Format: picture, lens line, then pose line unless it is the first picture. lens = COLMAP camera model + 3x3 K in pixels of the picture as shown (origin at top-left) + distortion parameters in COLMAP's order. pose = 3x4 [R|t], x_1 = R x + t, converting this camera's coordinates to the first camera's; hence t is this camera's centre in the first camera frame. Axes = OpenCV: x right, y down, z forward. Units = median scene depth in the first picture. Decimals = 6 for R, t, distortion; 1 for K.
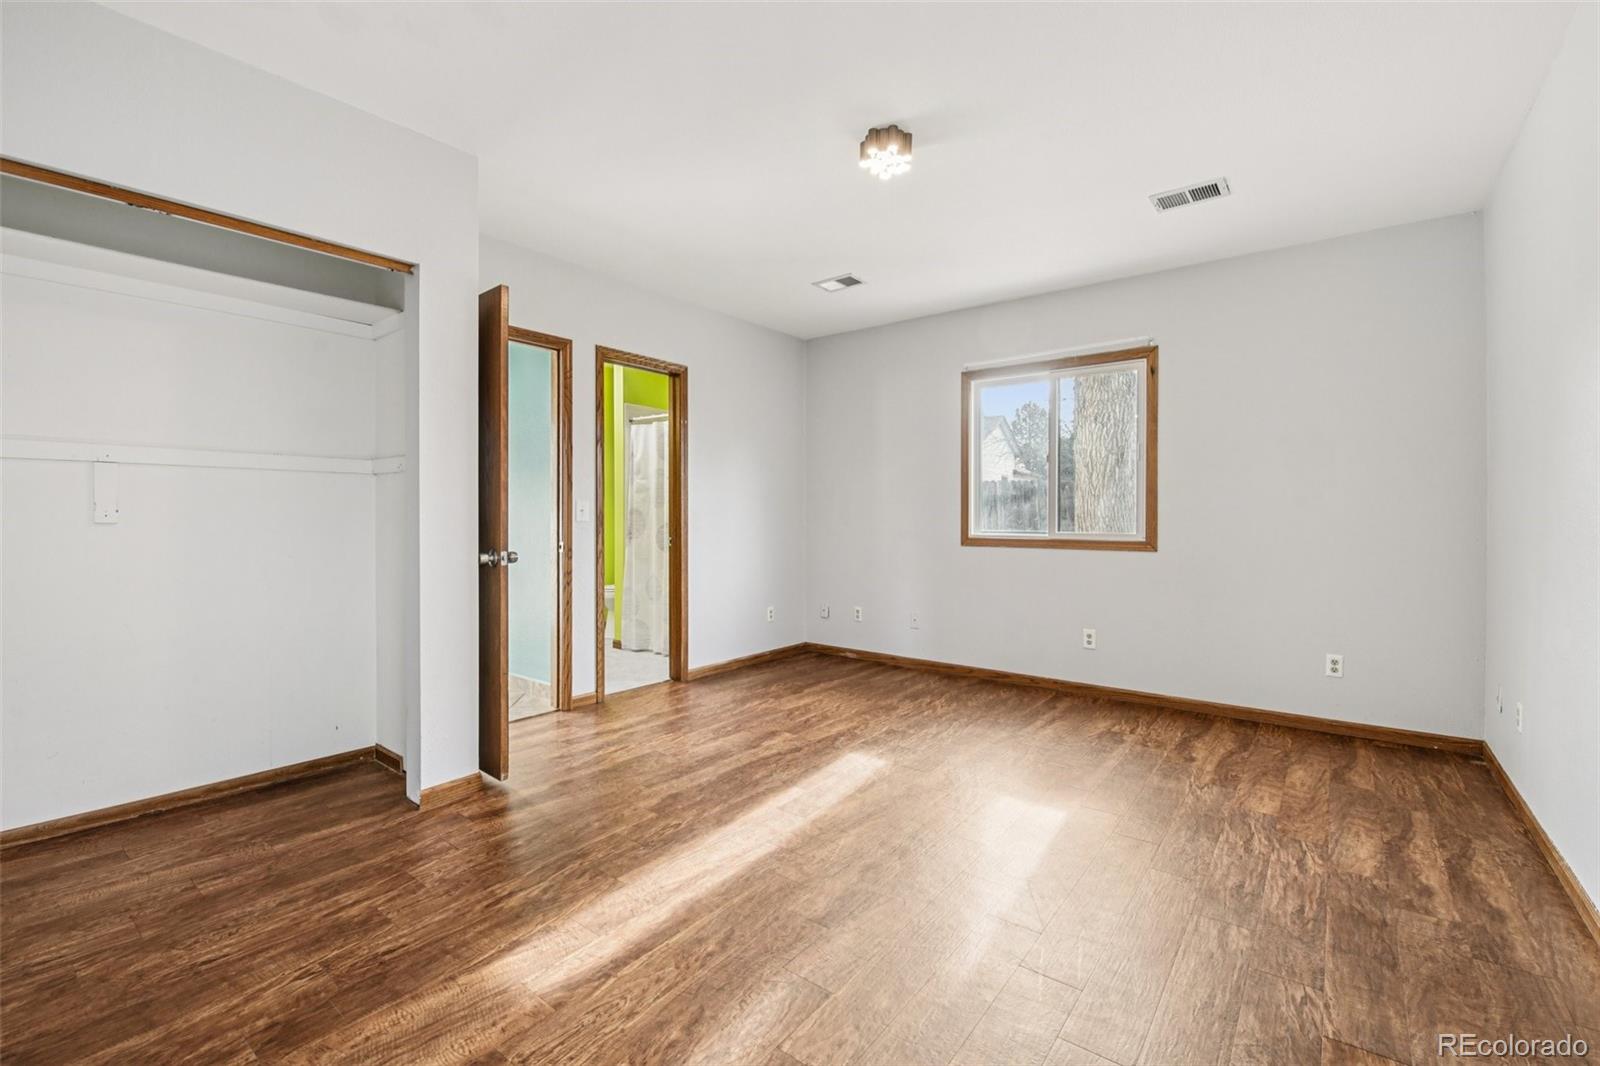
lens RADIAL K [[694.5, 0, 796.4], [0, 694.5, 517.4], [0, 0, 1]] dist [-0.010366, -0.002567]
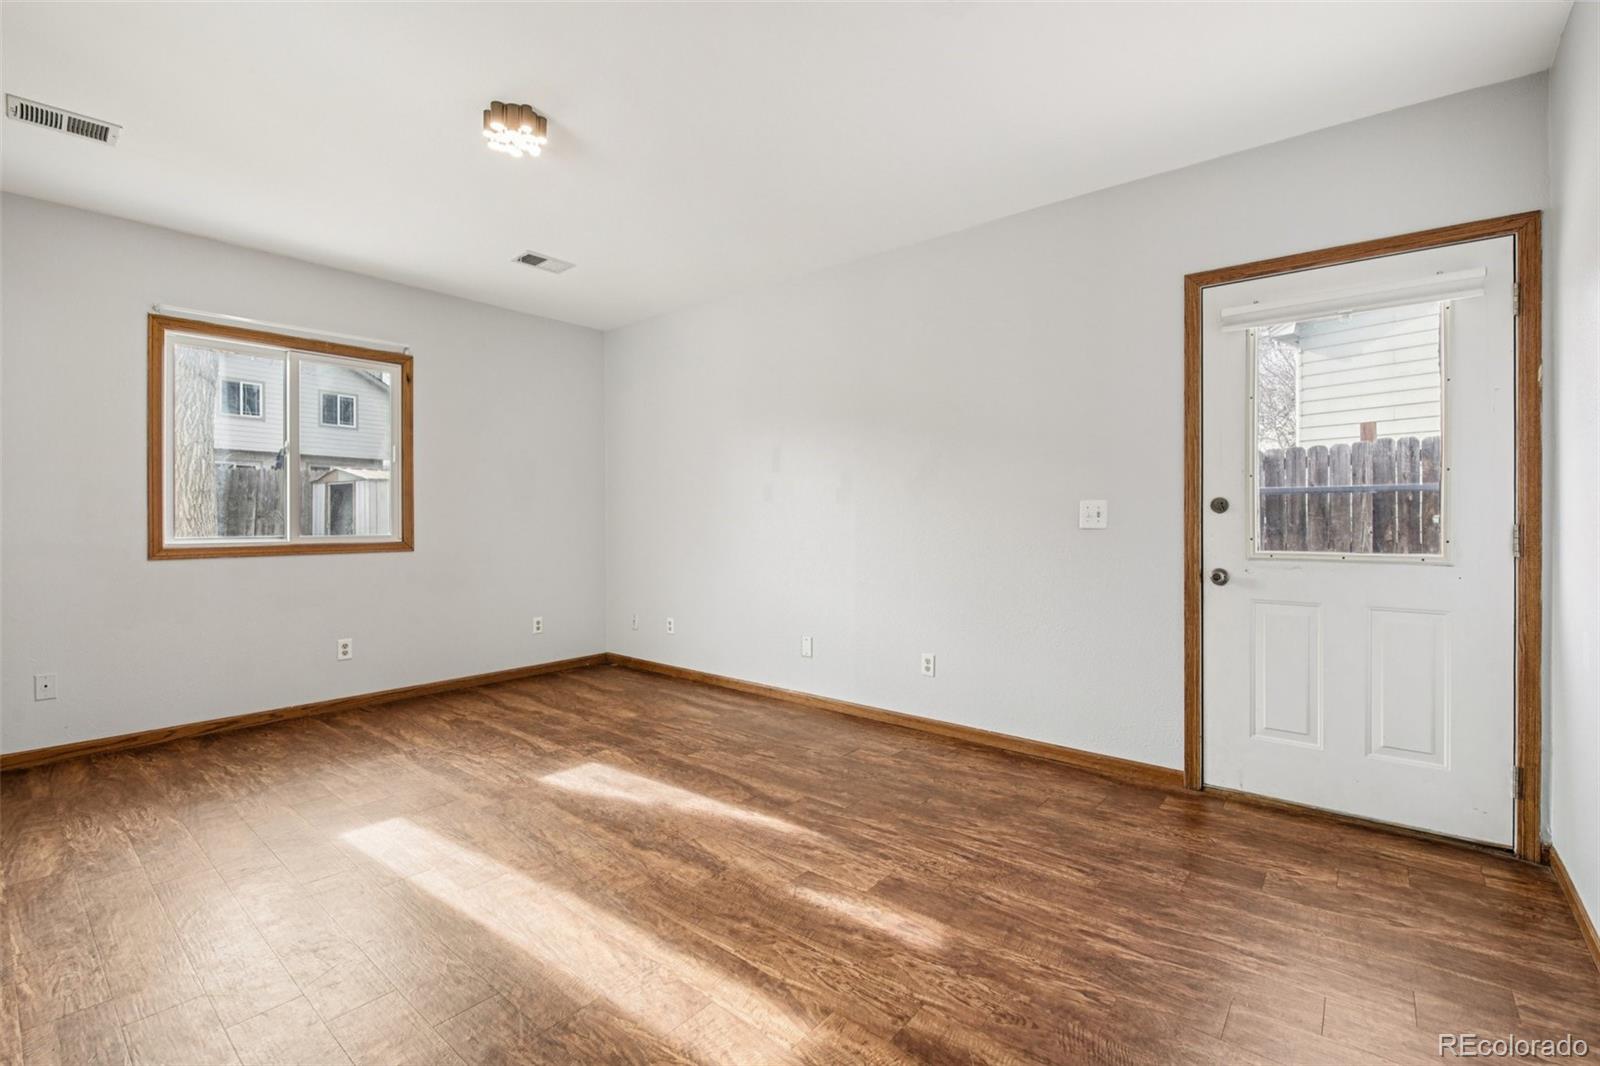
lens RADIAL K [[694.5, 0, 783.9], [0, 694.5, 525.1], [0, 0, 1]] dist [-0.010366, -0.002567]
pose [[0.039927, -0.013379, 0.999113, -0.727985], [0.003615, 0.999906, 0.013245, -0.003172], [-0.999196, 0.003083, 0.039971, 0.556924]]
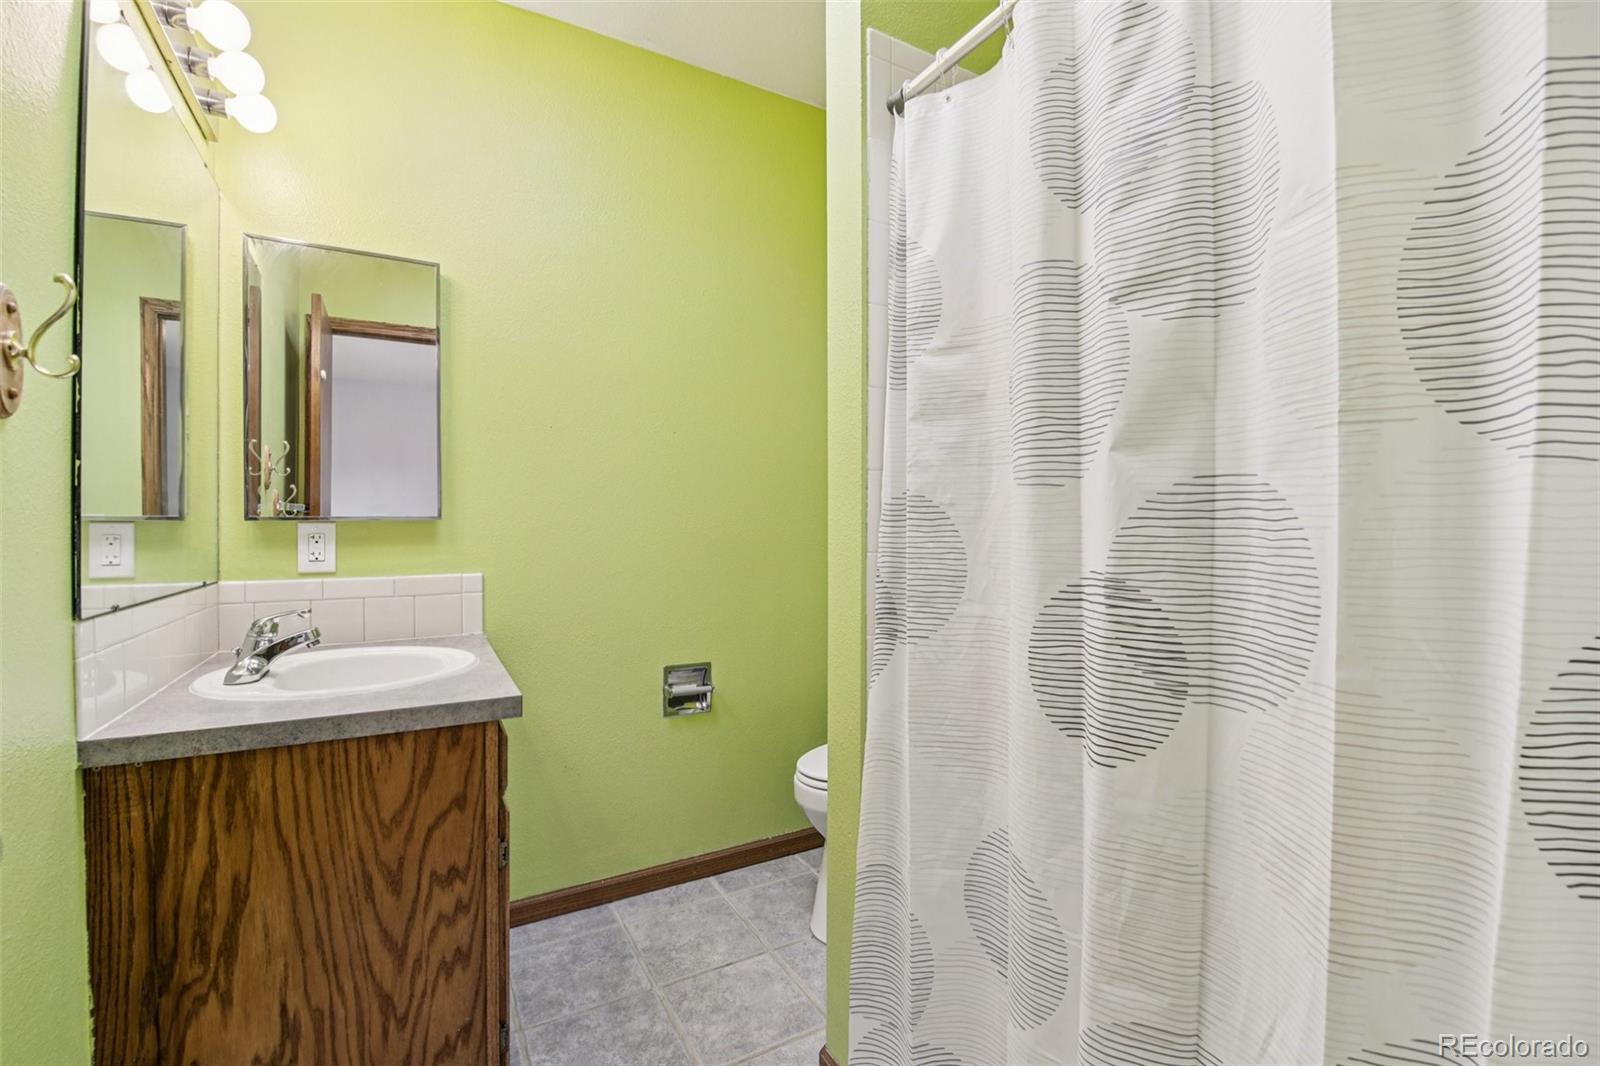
lens RADIAL K [[694.5, 0, 787.2], [0, 694.5, 529.8], [0, 0, 1]] dist [-0.010366, -0.002567]
pose [[0.921606, 0.001673, -0.388123, -0.367271], [-0.001054, 0.999998, 0.001809, -0.006602], [0.388125, -0.001258, 0.921606, 1.562206]]
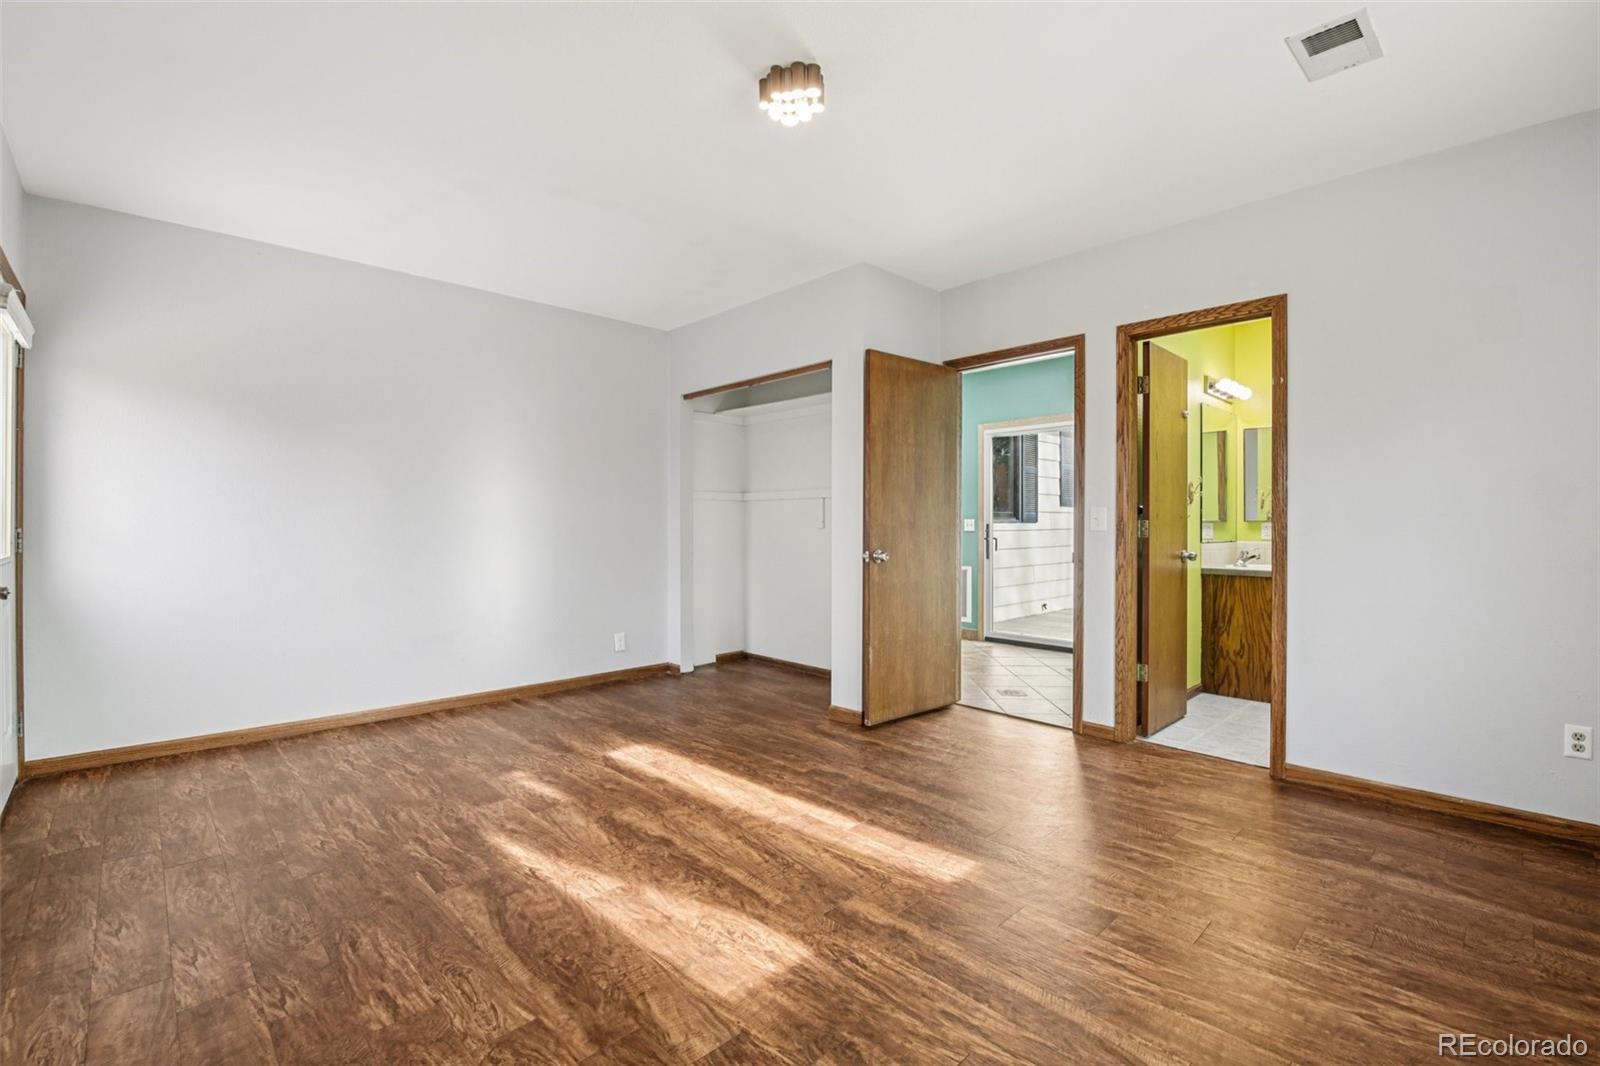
lens RADIAL K [[694.5, 0, 792.1], [0, 694.5, 529.7], [0, 0, 1]] dist [-0.010366, -0.002567]
pose [[-0.146747, 0.008793, -0.989135, 0.893543], [-0.003993, 0.999947, 0.009481, -0.003774], [0.989166, 0.005341, -0.146704, 1.038092]]
